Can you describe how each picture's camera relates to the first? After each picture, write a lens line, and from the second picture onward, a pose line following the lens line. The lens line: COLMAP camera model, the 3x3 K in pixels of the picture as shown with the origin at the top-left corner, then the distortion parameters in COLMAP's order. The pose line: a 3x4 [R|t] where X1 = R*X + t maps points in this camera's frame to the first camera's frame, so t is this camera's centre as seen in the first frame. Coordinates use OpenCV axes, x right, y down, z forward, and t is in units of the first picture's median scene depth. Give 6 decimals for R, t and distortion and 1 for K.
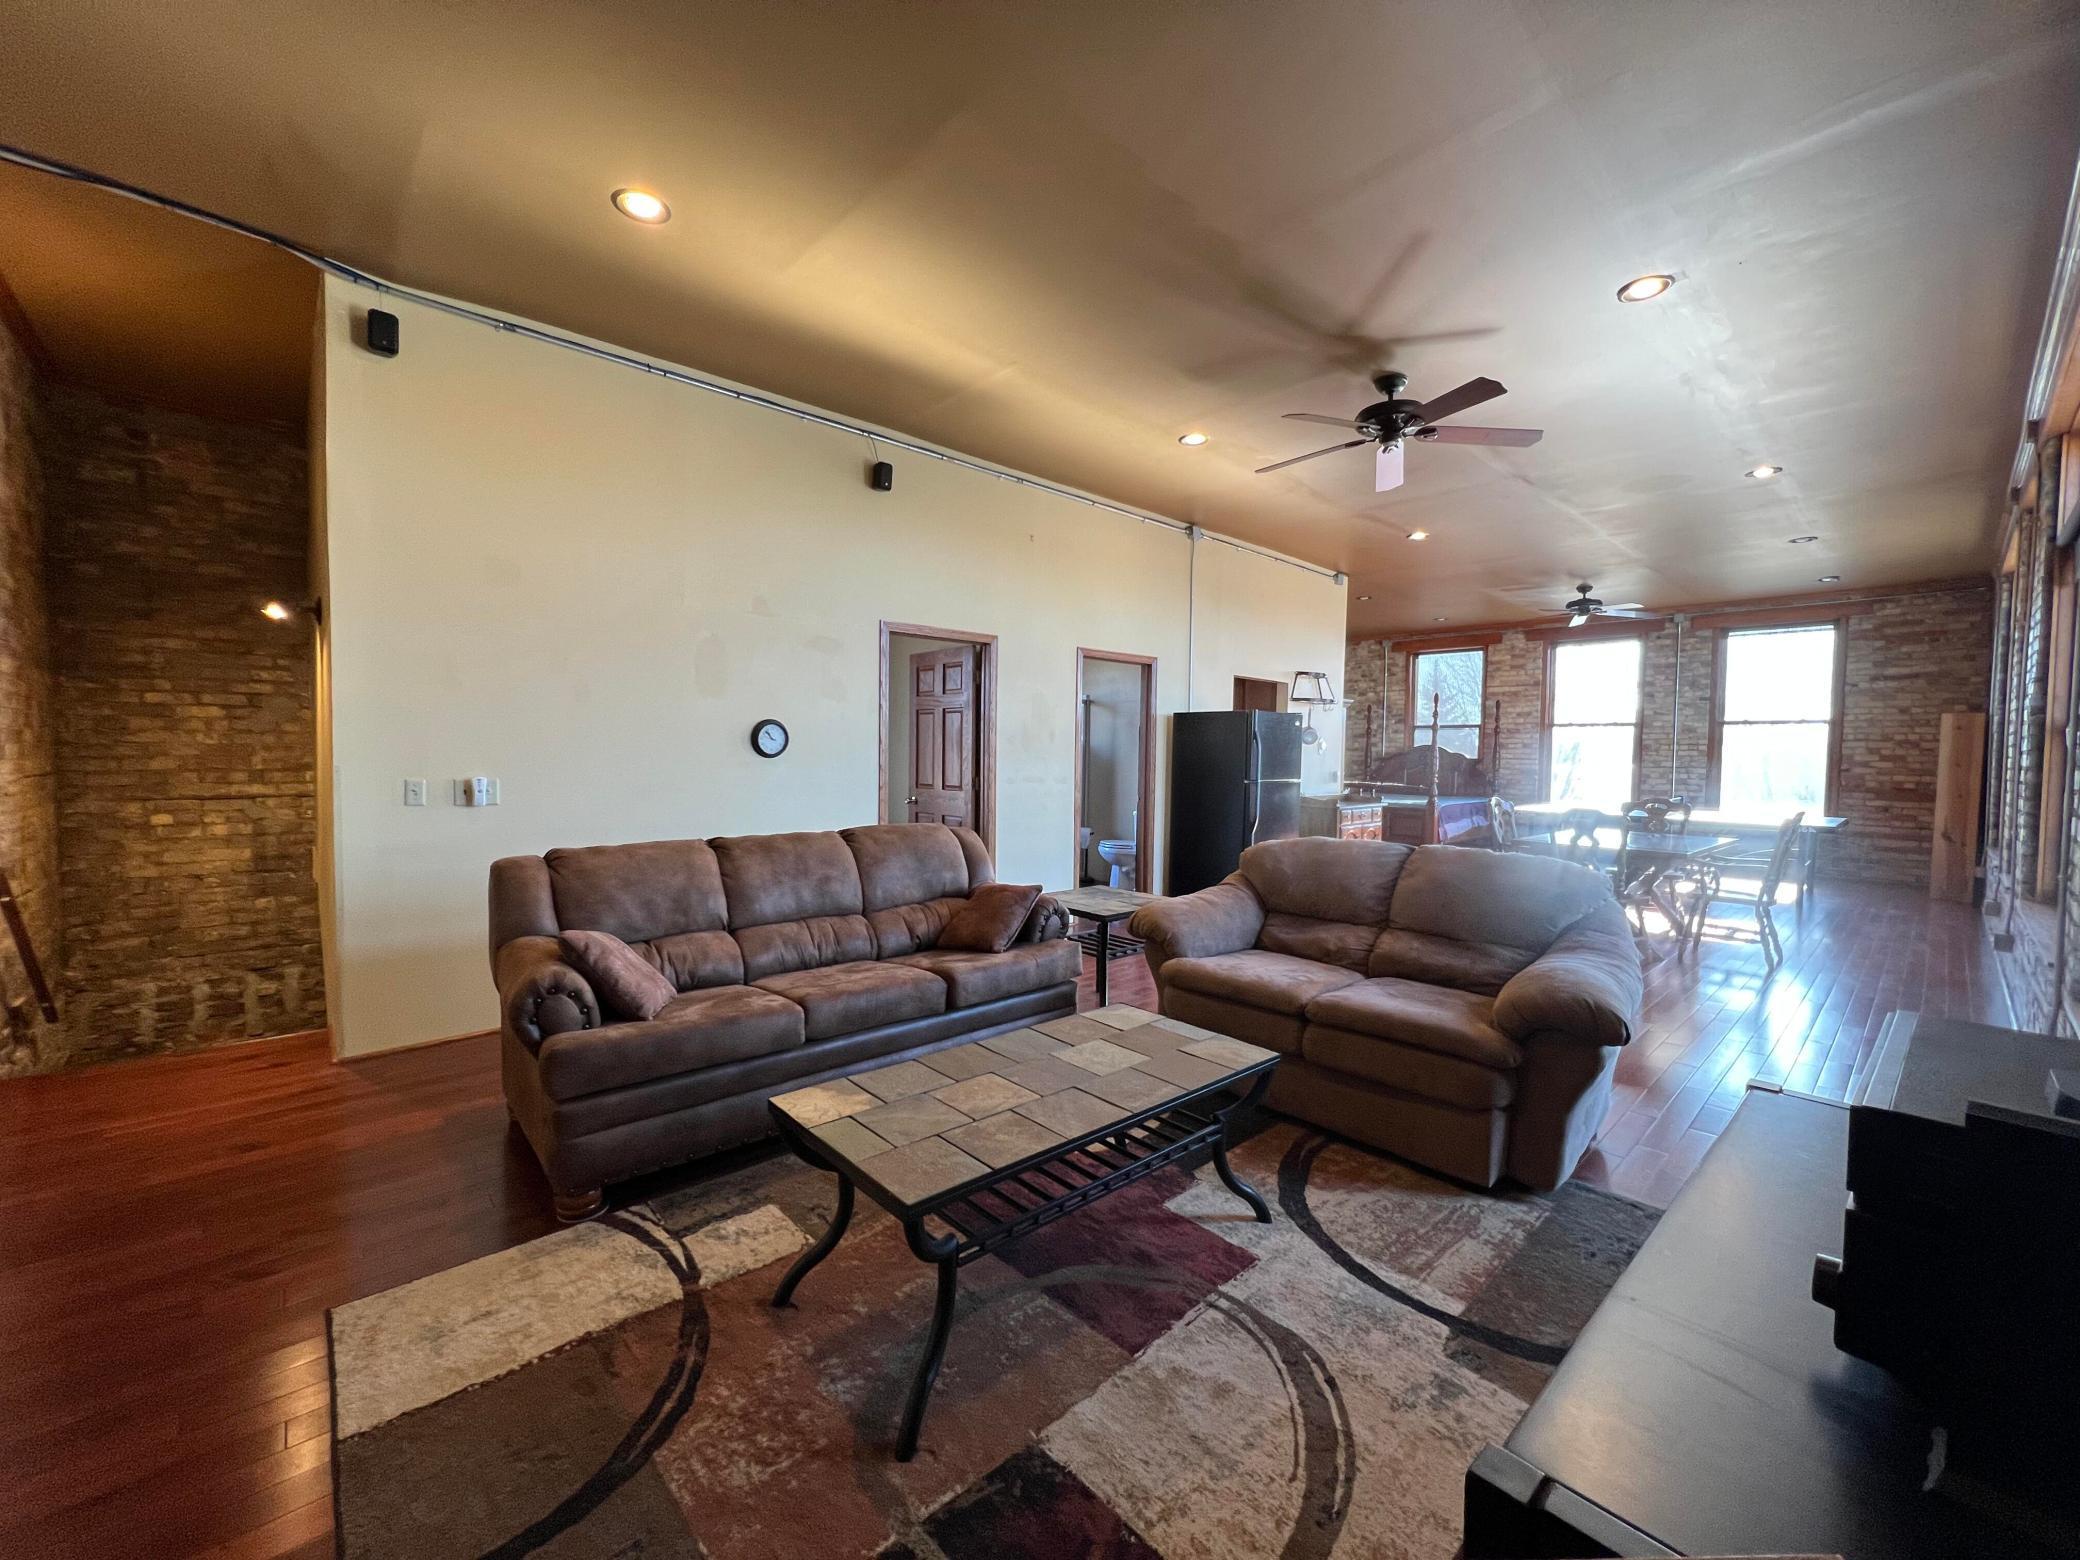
lens RADIAL K [[830.9, 0, 1036.0], [0, 830.9, 782.3], [0, 0, 1]] dist [-0.004652, 0.000770]
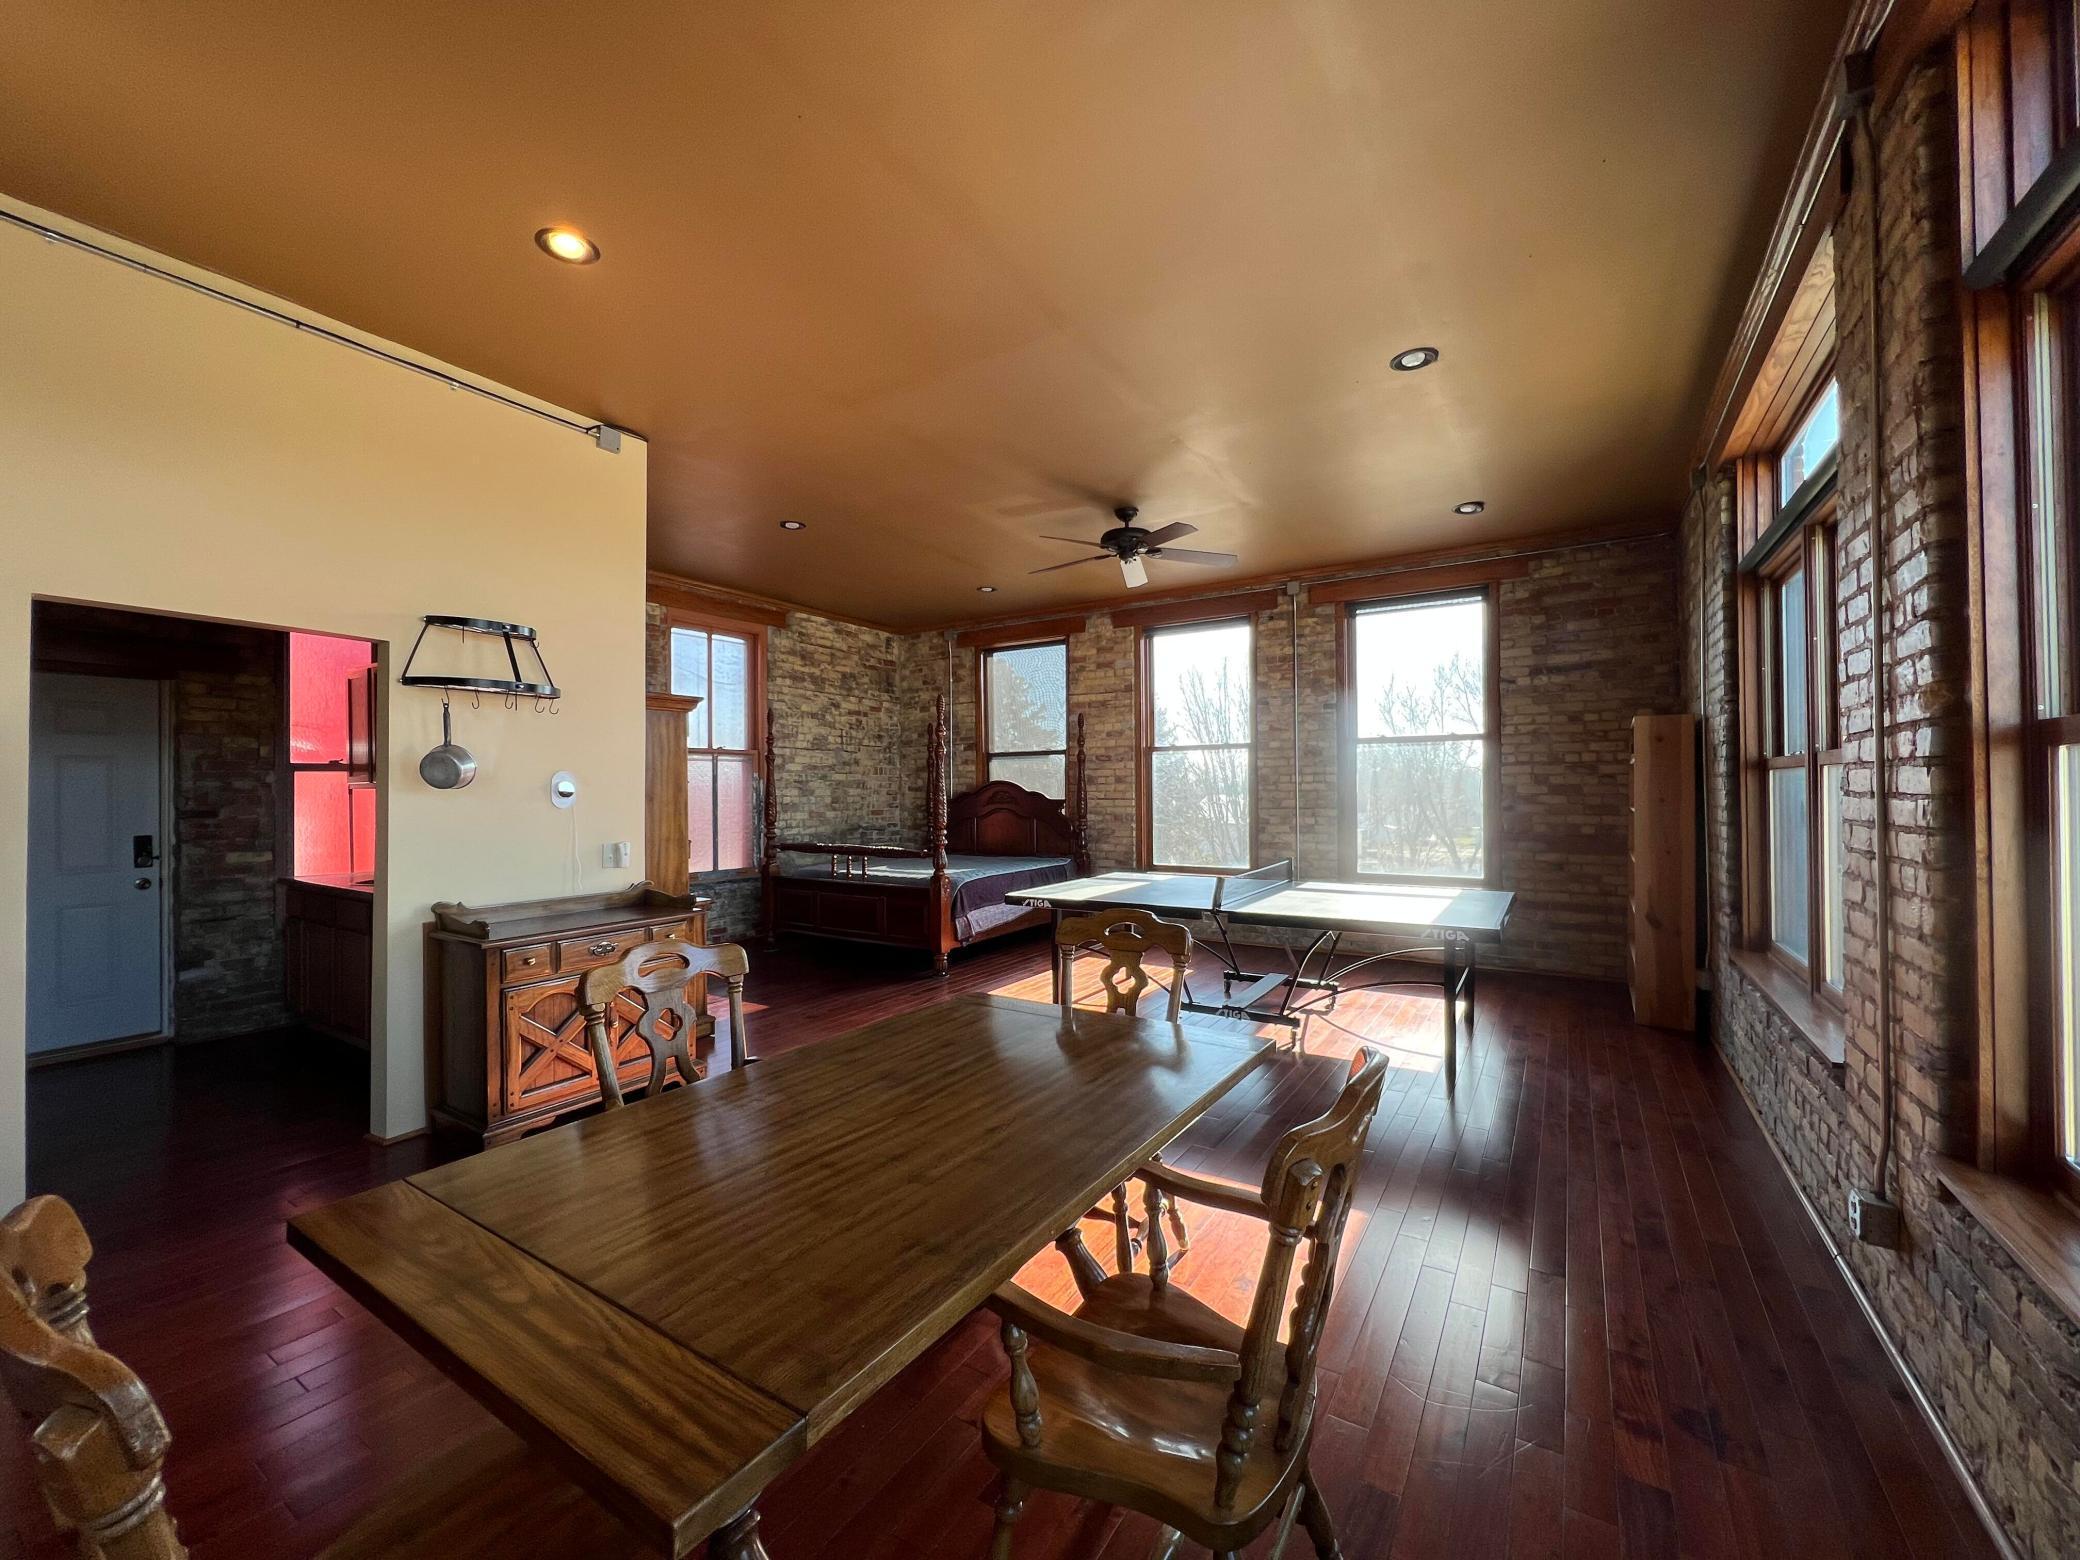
lens RADIAL K [[830.9, 0, 1036.8], [0, 830.9, 780.9], [0, 0, 1]] dist [-0.004652, 0.000770]
pose [[0.965764, -0.018861, 0.258736, 0.447790], [0.031099, 0.998578, -0.043289, -0.019941], [-0.257552, 0.049854, 0.964978, 0.460656]]
